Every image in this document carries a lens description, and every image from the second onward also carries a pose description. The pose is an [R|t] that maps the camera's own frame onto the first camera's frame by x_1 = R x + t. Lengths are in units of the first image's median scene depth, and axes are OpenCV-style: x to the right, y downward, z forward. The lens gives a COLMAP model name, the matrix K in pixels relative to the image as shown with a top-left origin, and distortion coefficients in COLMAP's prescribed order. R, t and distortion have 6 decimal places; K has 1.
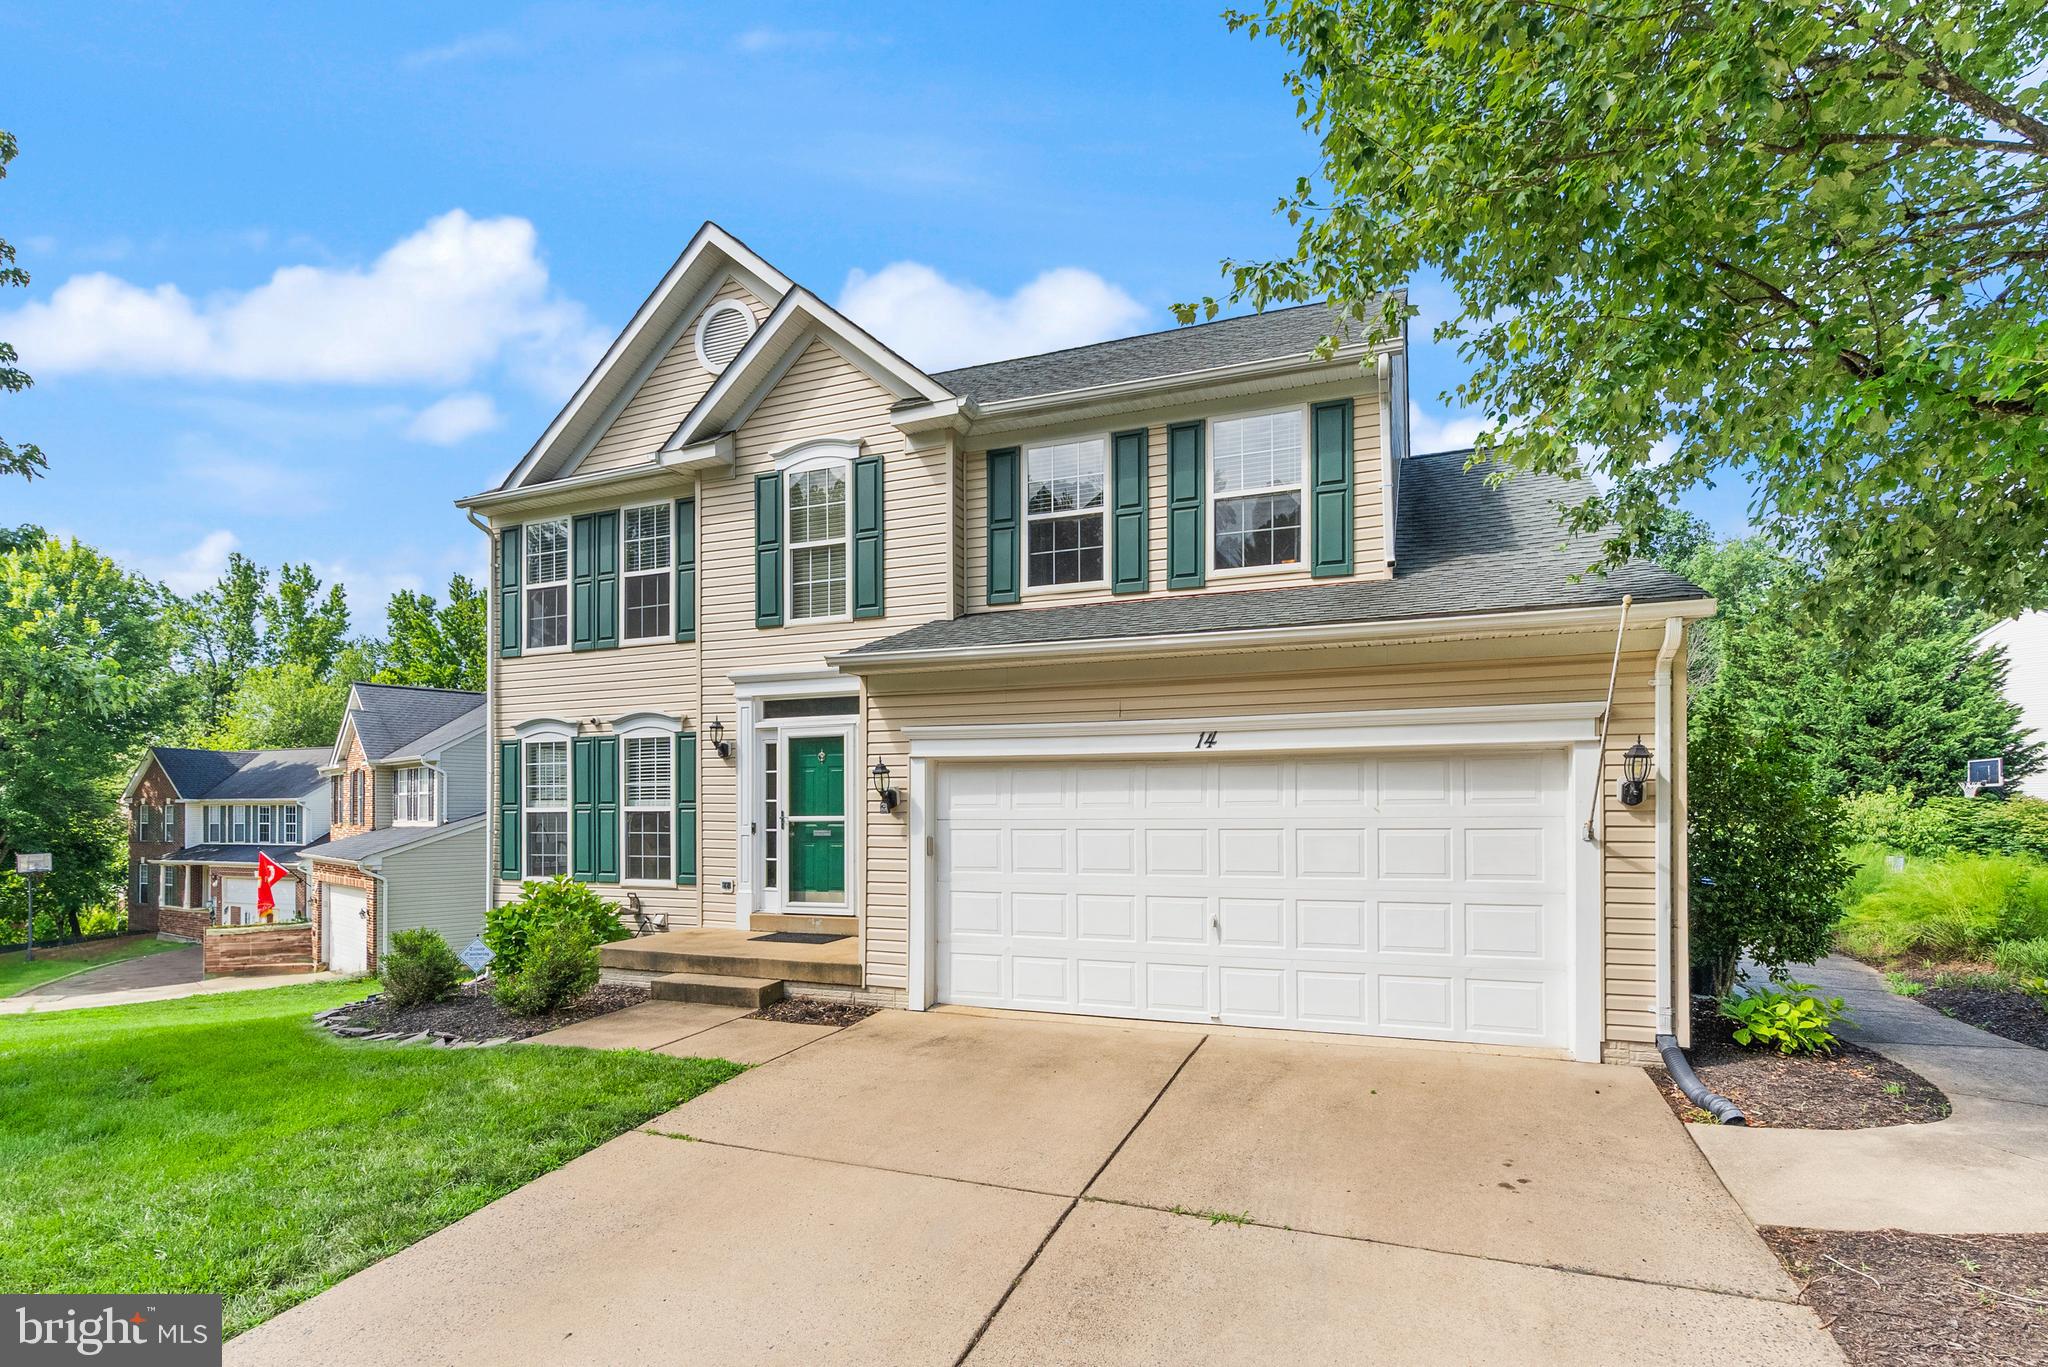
lens RADIAL K [[972.2, 0, 1024.8], [0, 972.2, 805.6], [0, 0, 1]] dist [-0.001430, 0.000560]
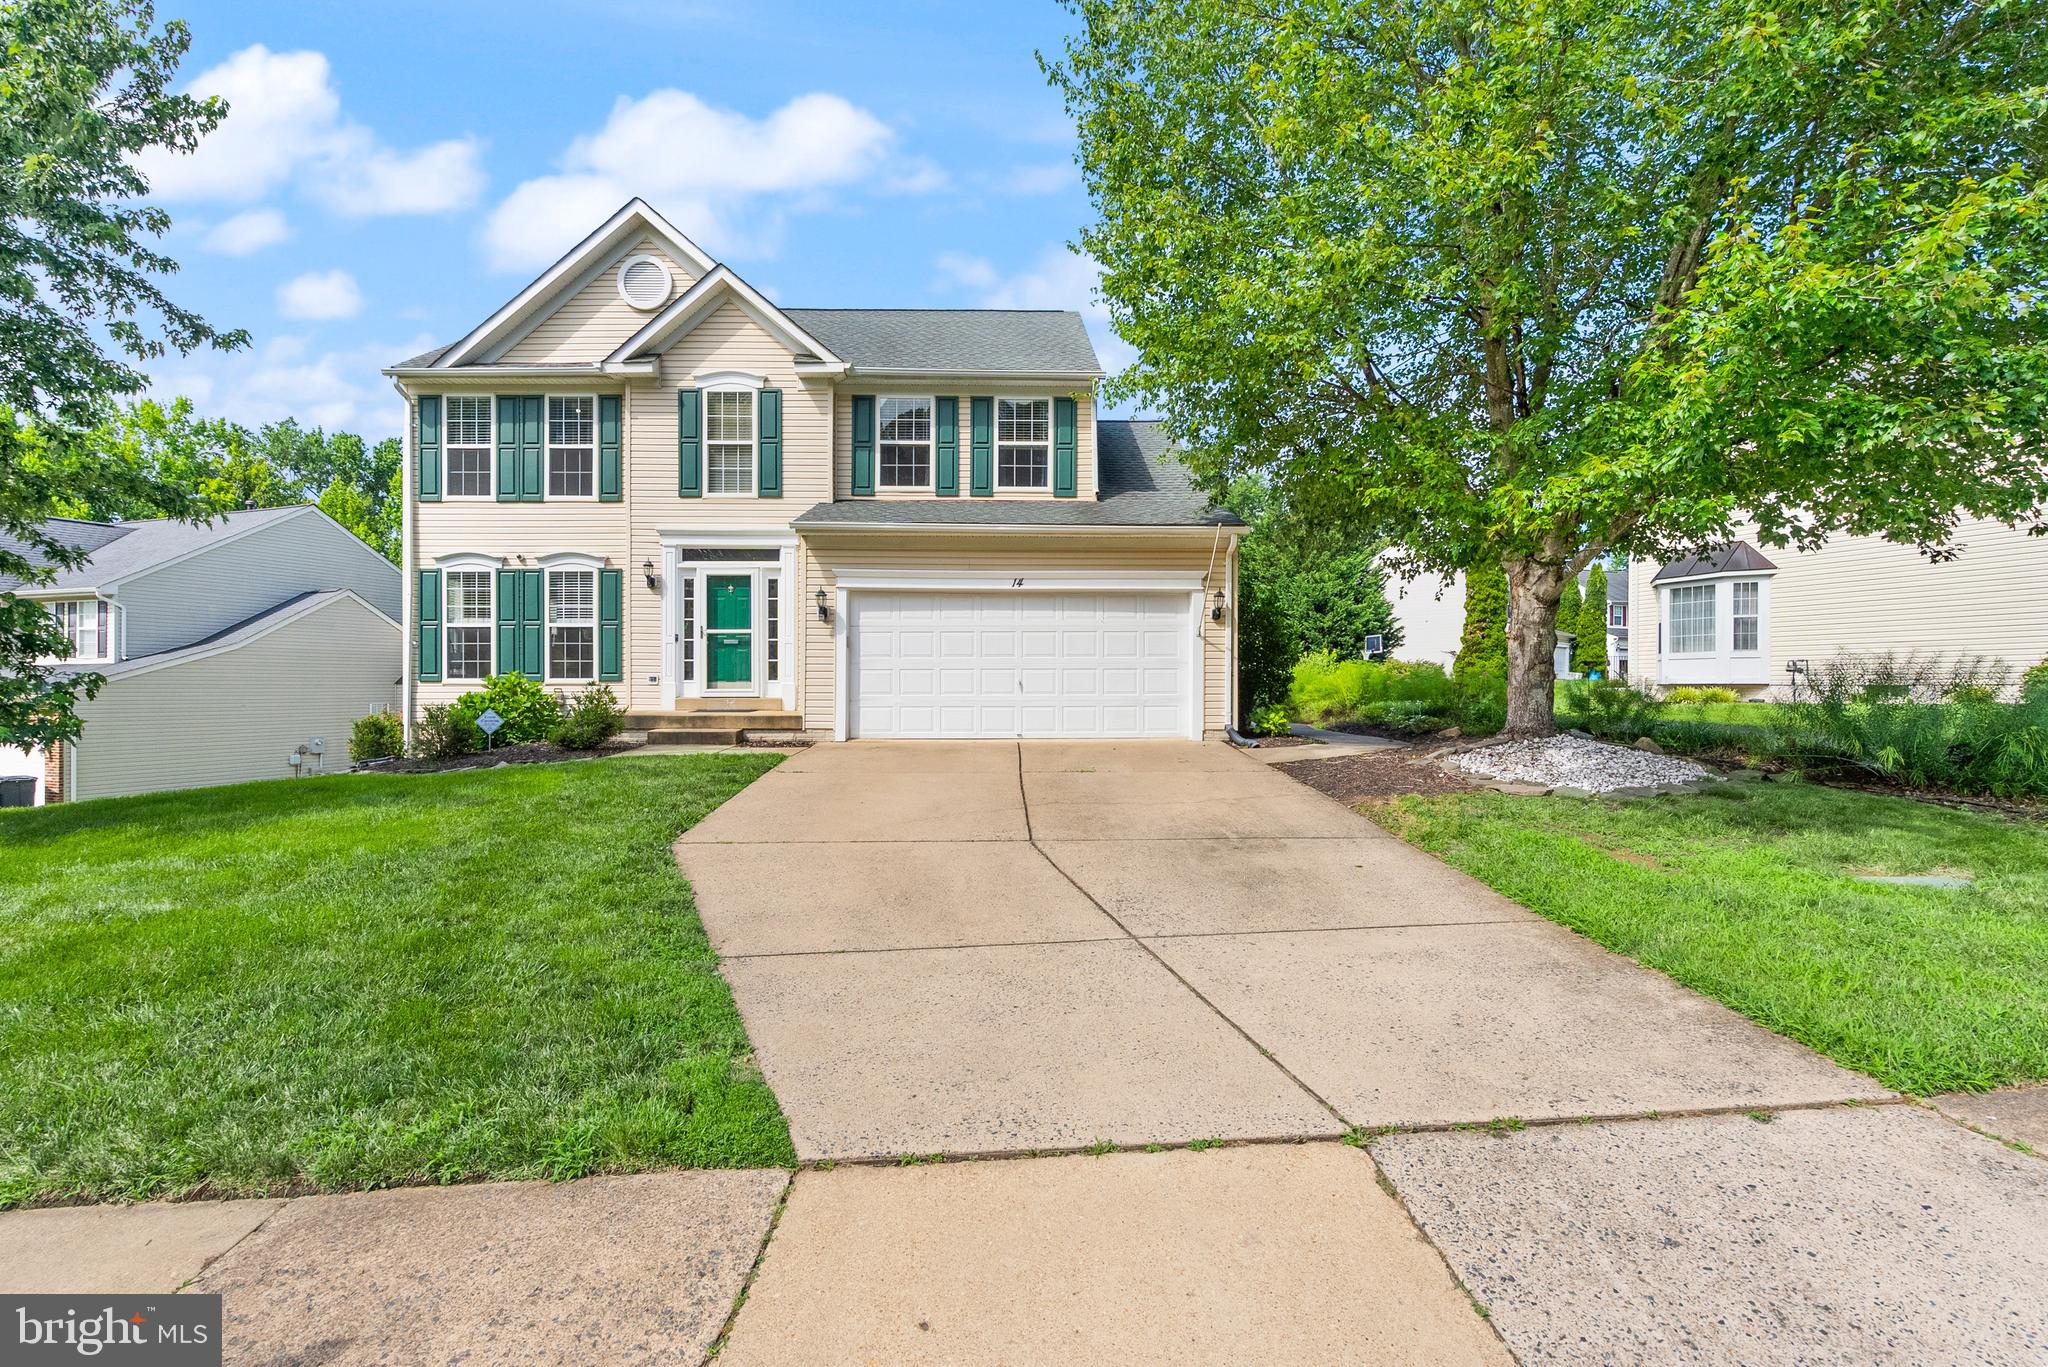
lens RADIAL K [[924.5, 0, 1004.0], [0, 924.5, 686.8], [0, 0, 1]] dist [-0.000921, 0.000220]
pose [[0.926192, 0.004519, 0.377025, -0.360417], [-0.007332, 0.999955, 0.006026, 0.086158], [-0.376981, -0.008345, 0.926184, -0.446393]]
